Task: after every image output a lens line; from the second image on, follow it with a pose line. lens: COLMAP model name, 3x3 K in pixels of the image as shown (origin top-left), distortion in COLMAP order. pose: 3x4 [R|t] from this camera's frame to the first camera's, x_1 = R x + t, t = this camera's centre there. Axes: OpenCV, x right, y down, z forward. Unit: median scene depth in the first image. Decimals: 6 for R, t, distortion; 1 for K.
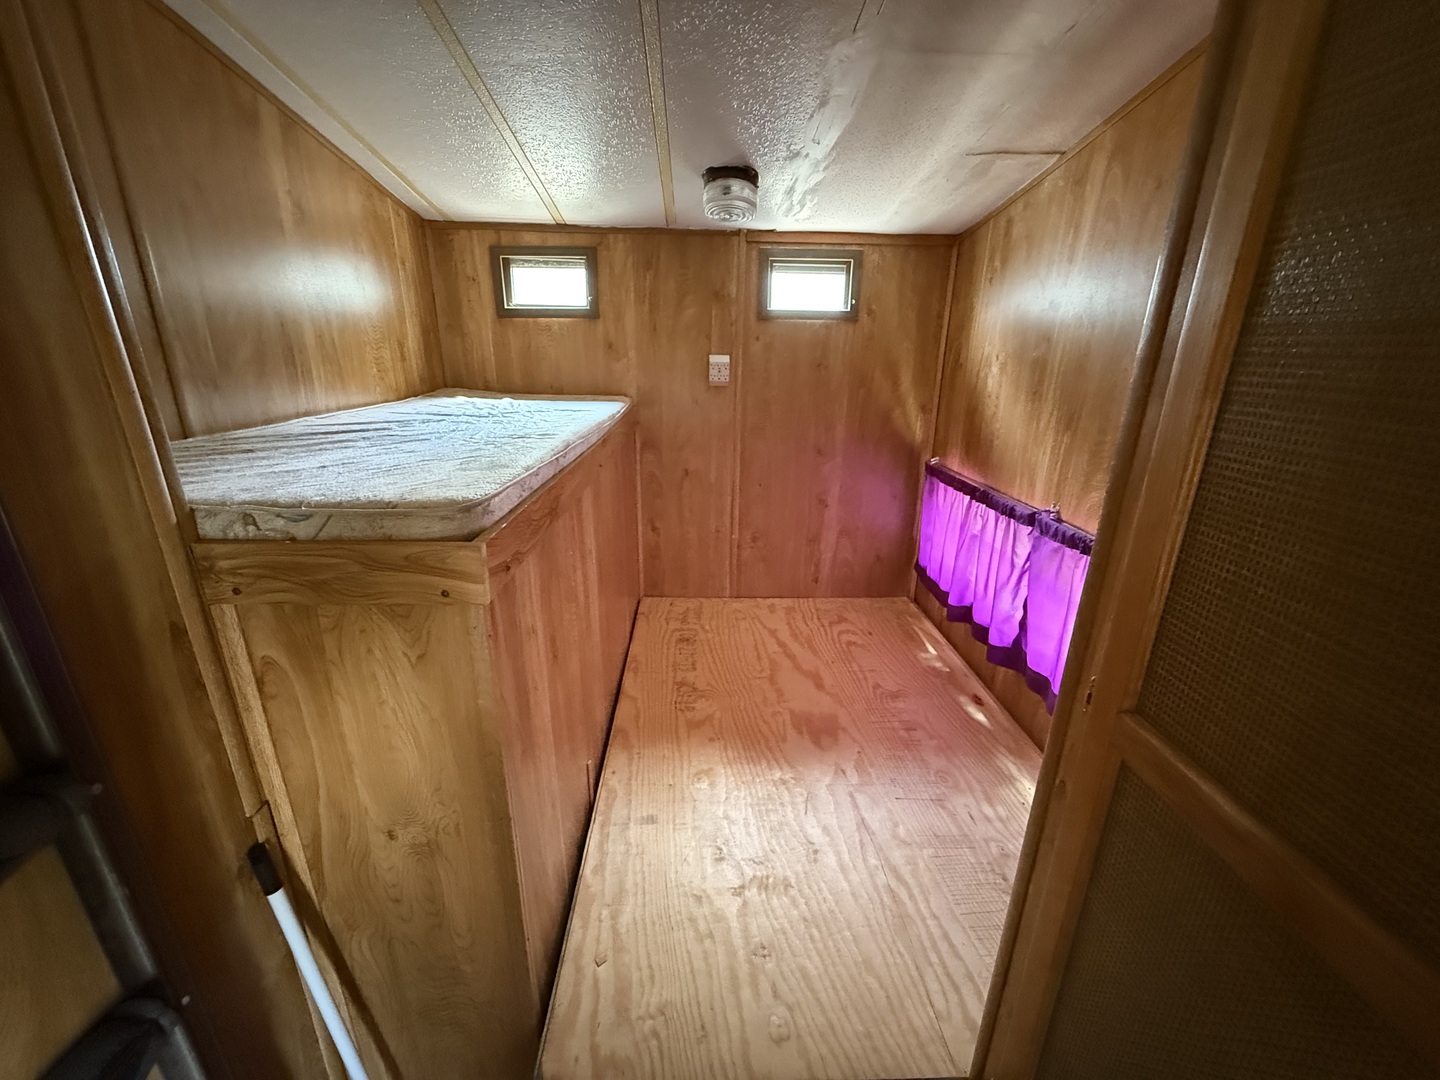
lens RADIAL K [[572.4, 0, 717.0], [0, 572.4, 541.0], [0, 0, 1]] dist [-0.000198, -0.000233]
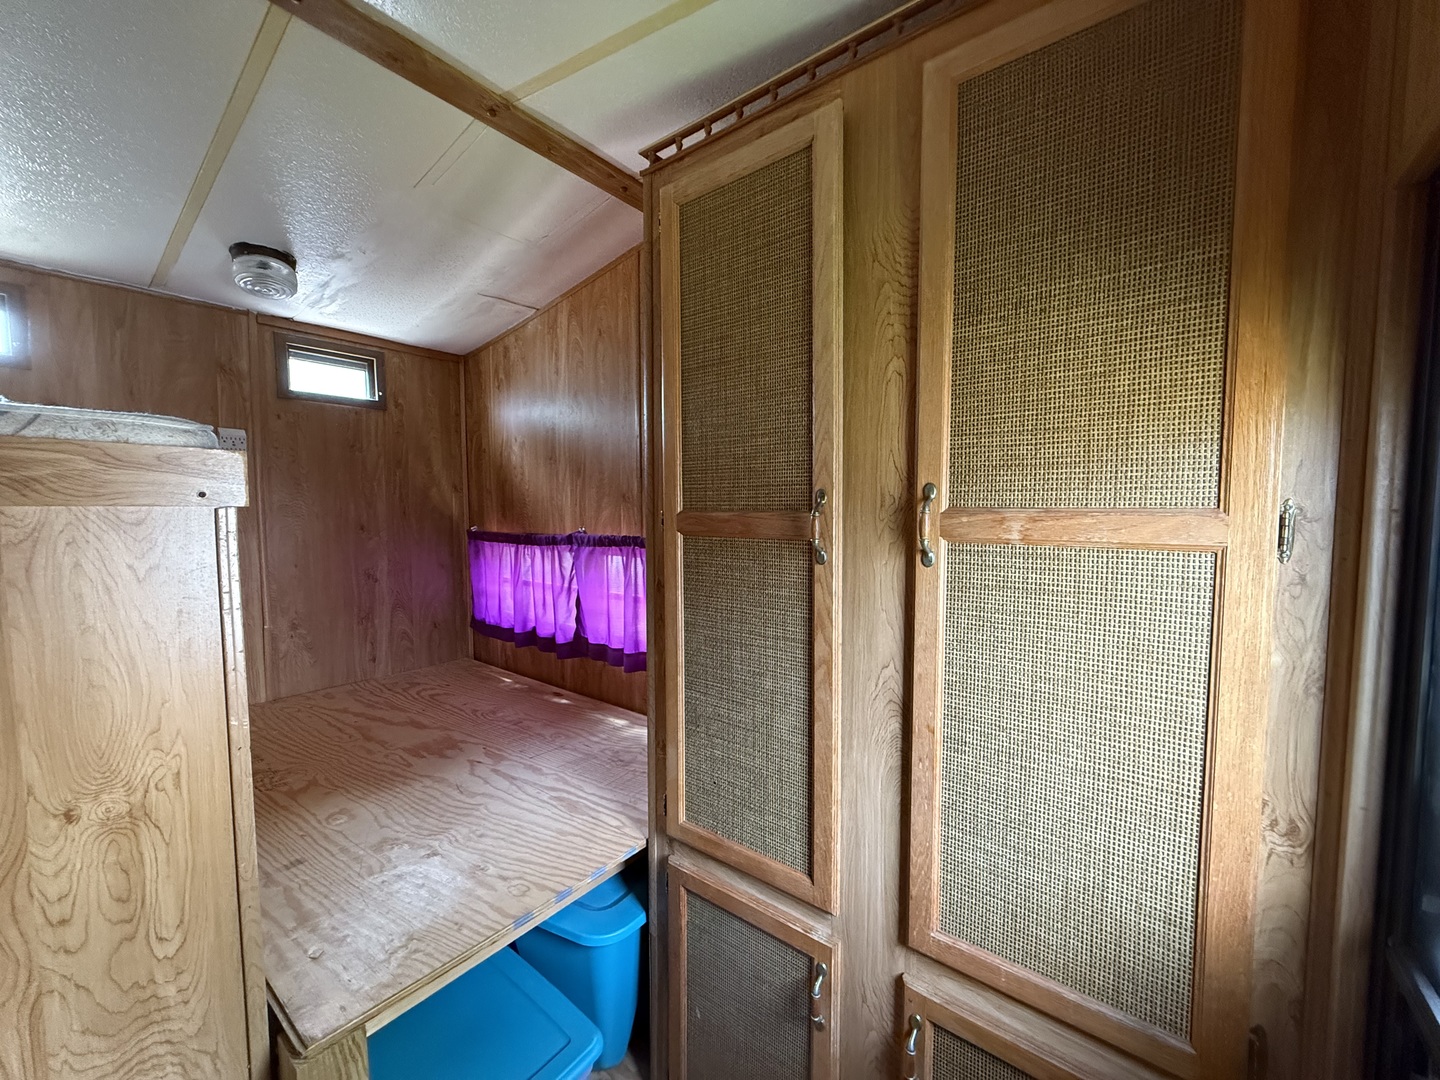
lens RADIAL K [[572.4, 0, 717.0], [0, 572.4, 541.0], [0, 0, 1]] dist [-0.000198, -0.000233]
pose [[0.645181, -0.062295, 0.761486, -0.238618], [0.248966, 0.959412, -0.132453, 0.198713], [-0.722327, 0.275040, 0.634504, -0.130714]]
